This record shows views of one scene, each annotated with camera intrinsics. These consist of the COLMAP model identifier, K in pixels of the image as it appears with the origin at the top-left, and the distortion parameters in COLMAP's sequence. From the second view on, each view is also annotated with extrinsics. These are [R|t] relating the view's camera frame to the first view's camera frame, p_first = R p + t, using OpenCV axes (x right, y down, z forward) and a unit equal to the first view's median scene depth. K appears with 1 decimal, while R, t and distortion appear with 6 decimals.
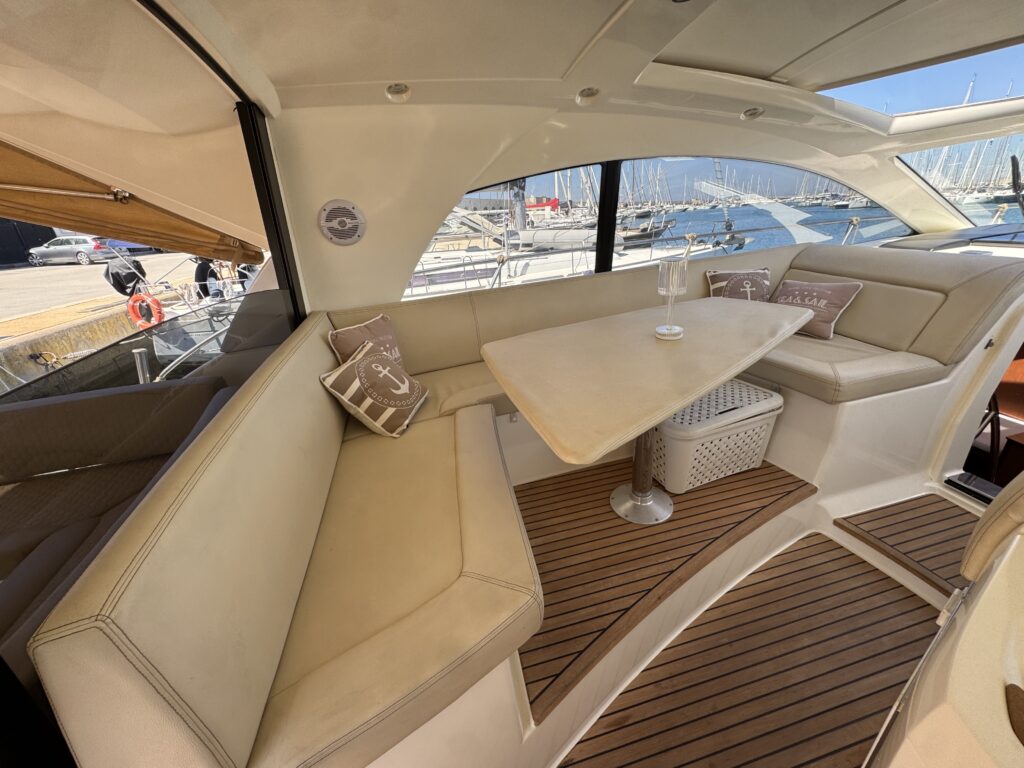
lens RADIAL K [[411.4, 0, 514.2], [0, 411.4, 386.2], [0, 0, 1]] dist [-0.002803, -0.000134]
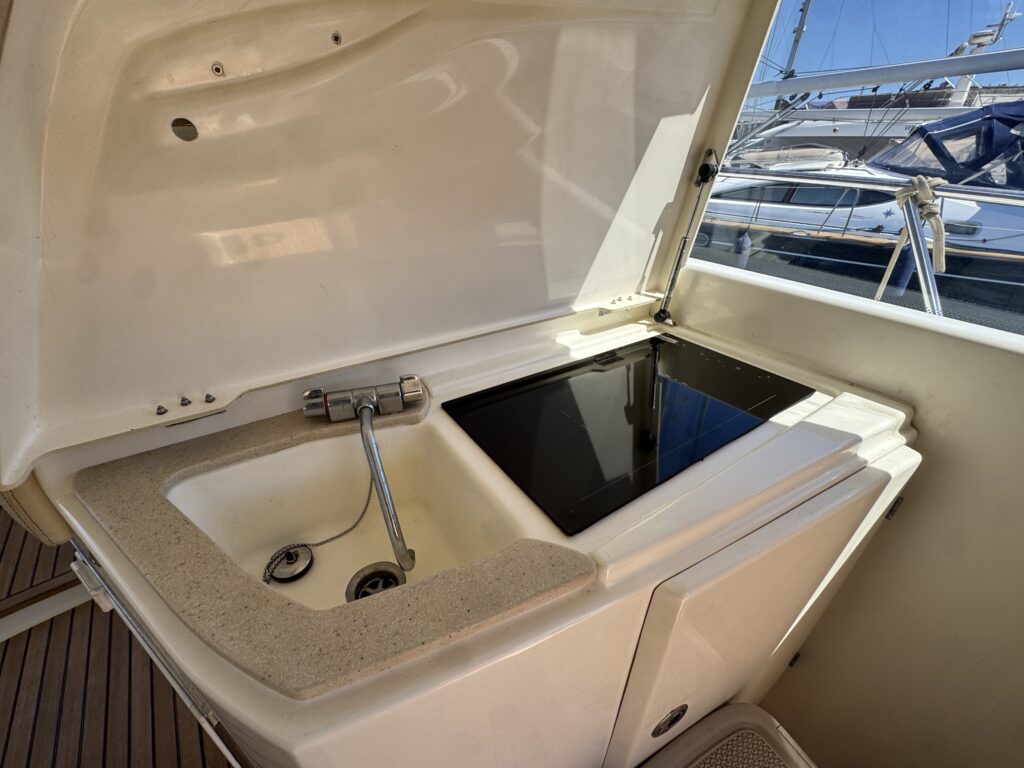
lens RADIAL K [[411.4, 0, 513.0], [0, 411.4, 380.5], [0, 0, 1]] dist [-0.002803, -0.000134]
pose [[-0.413140, -0.393859, 0.821091, 0.209267], [0.383078, 0.742819, 0.549064, 0.108024], [-0.826176, 0.541382, -0.156010, 0.206142]]
